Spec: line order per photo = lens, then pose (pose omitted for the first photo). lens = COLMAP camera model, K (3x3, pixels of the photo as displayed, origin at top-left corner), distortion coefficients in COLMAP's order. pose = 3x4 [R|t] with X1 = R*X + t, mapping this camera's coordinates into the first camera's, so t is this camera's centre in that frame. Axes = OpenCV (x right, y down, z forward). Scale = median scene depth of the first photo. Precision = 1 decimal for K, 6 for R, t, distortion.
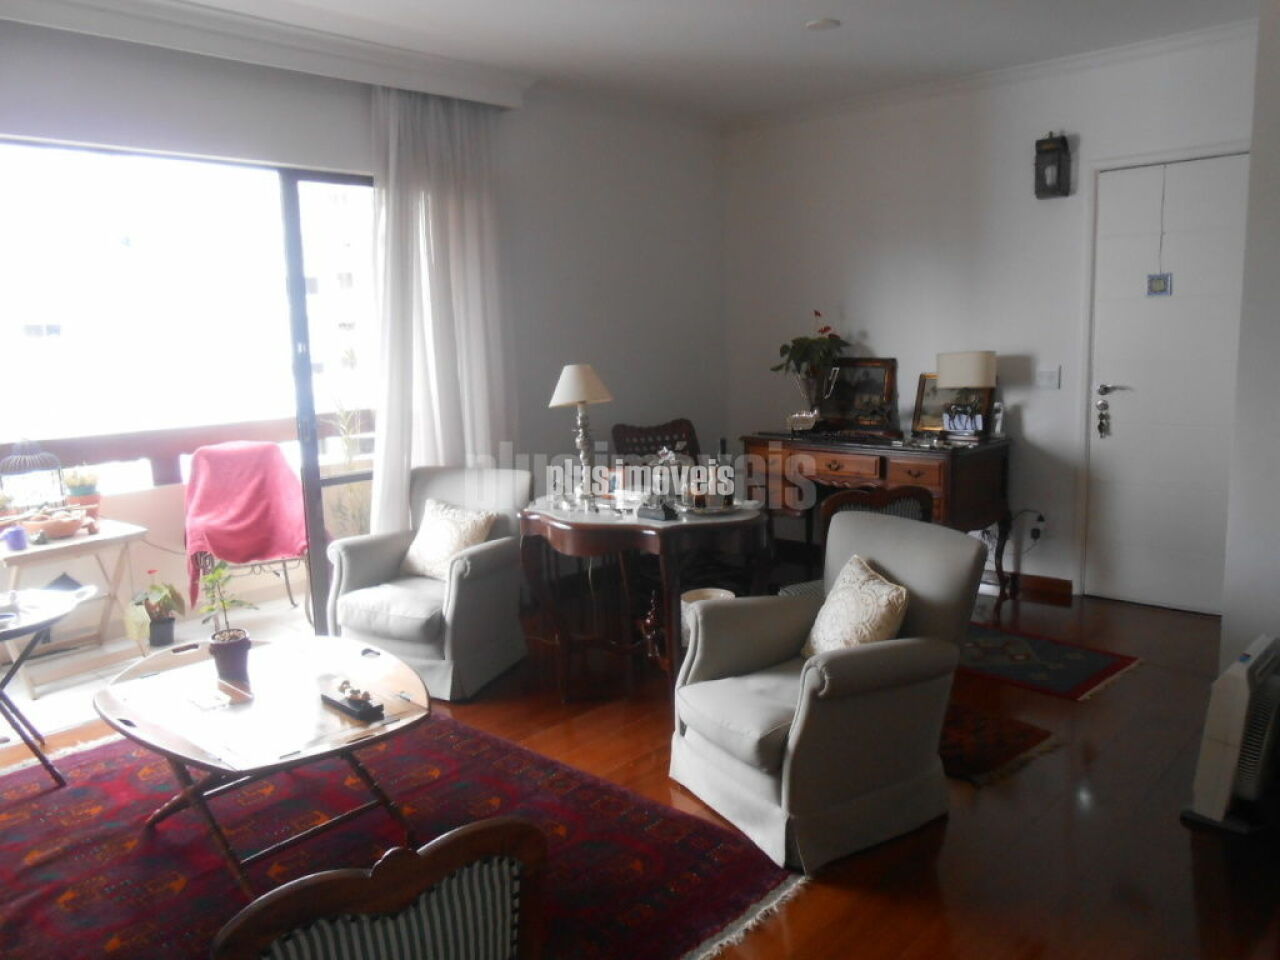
lens RADIAL K [[992.6, 0, 637.3], [0, 992.6, 478.4], [0, 0, 1]] dist [-0.055746, 0.003596]
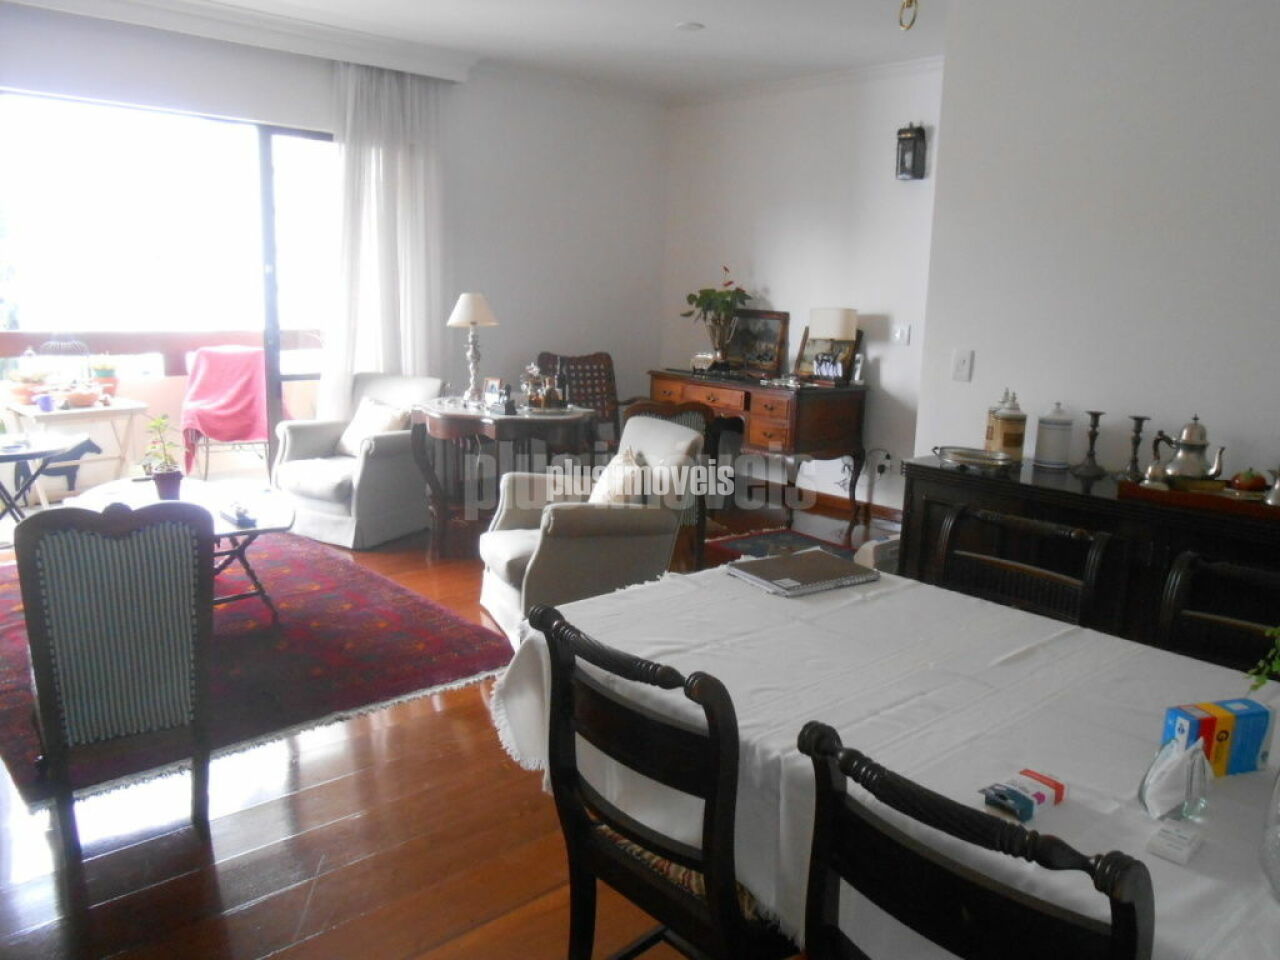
lens RADIAL K [[986.2, 0, 637.6], [0, 986.2, 485.4], [0, 0, 1]] dist [-0.065892, 0.004042]
pose [[0.994214, 0.078675, -0.073142, 0.220750], [-0.075012, 0.995849, 0.051555, 0.040534], [0.076895, -0.045770, 0.995988, -0.199830]]
